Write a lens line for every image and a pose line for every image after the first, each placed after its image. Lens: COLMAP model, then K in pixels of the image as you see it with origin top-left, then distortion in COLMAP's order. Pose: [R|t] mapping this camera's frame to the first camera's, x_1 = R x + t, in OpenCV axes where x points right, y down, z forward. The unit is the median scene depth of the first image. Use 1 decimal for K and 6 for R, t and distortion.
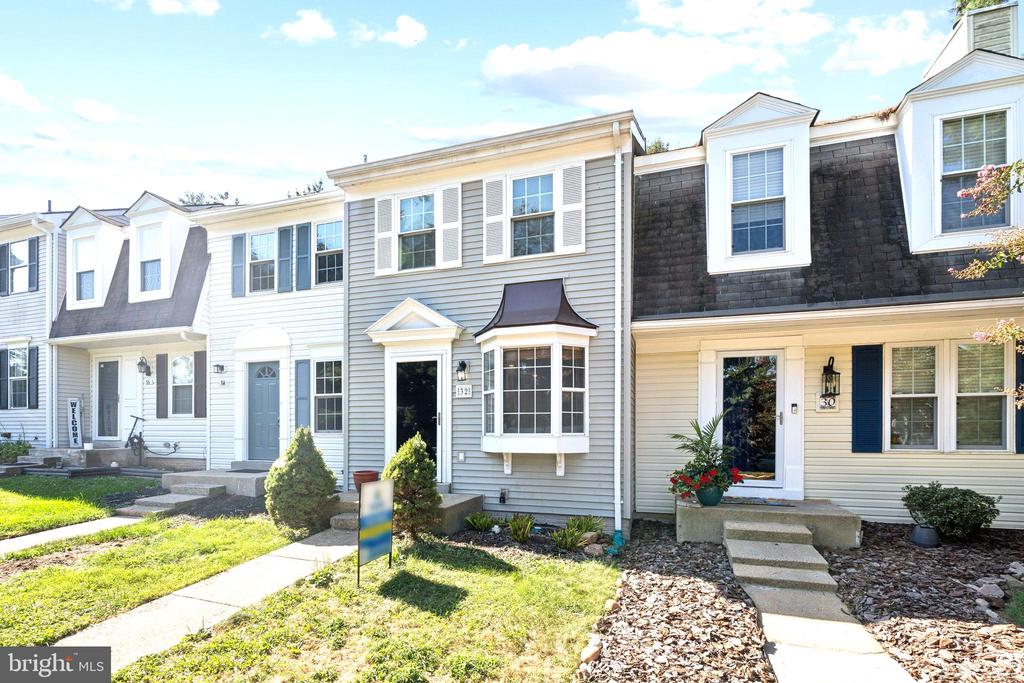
lens RADIAL K [[449.0, 0, 455.6], [0, 449.0, 429.3], [0, 0, 1]] dist [-0.001681, -0.000086]
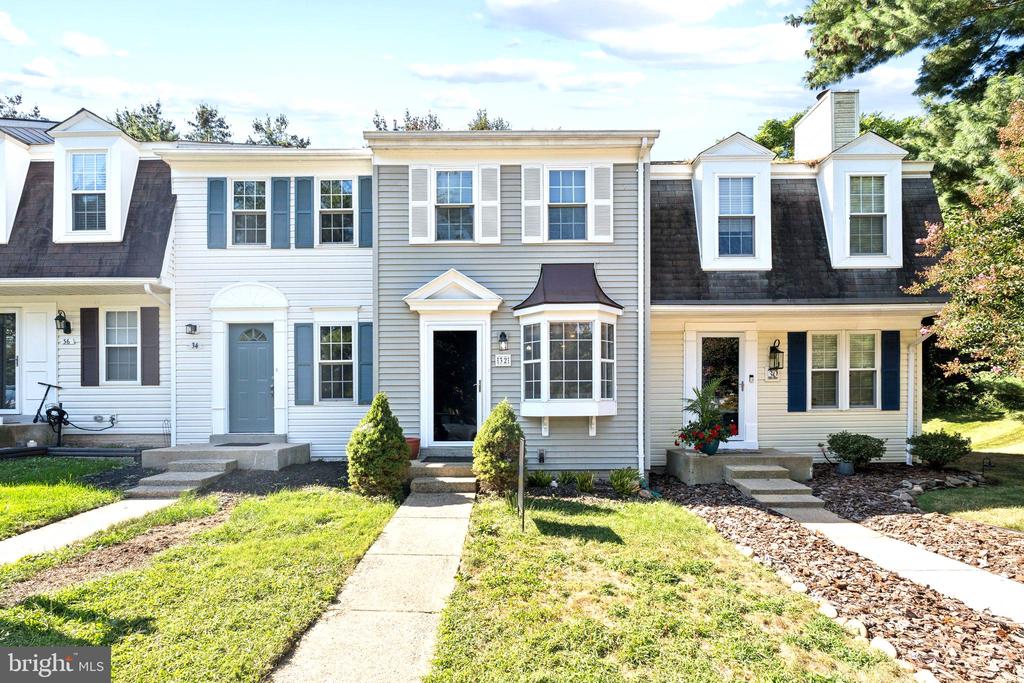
lens RADIAL K [[462.6, 0, 493.9], [0, 462.6, 402.2], [0, 0, 1]] dist [-0.001617, -0.000561]
pose [[0.953237, -0.008040, 0.302117, -0.357897], [0.006928, 0.999965, 0.004751, 0.010525], [-0.302144, -0.002436, 0.953259, -0.046886]]
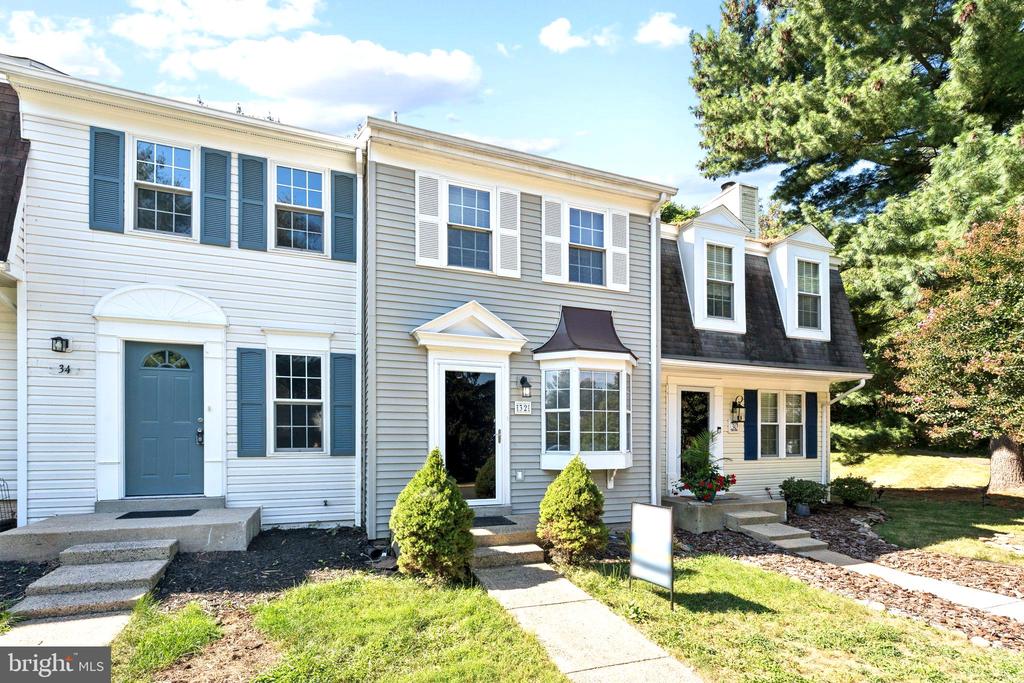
lens RADIAL K [[462.7, 0, 529.4], [0, 462.7, 439.6], [0, 0, 1]] dist [-0.001257, -0.000212]
pose [[0.784355, -0.000978, 0.620312, -0.625917], [-0.000971, 0.999996, 0.002803, -0.019848], [-0.620312, -0.002801, 0.784350, 0.220542]]
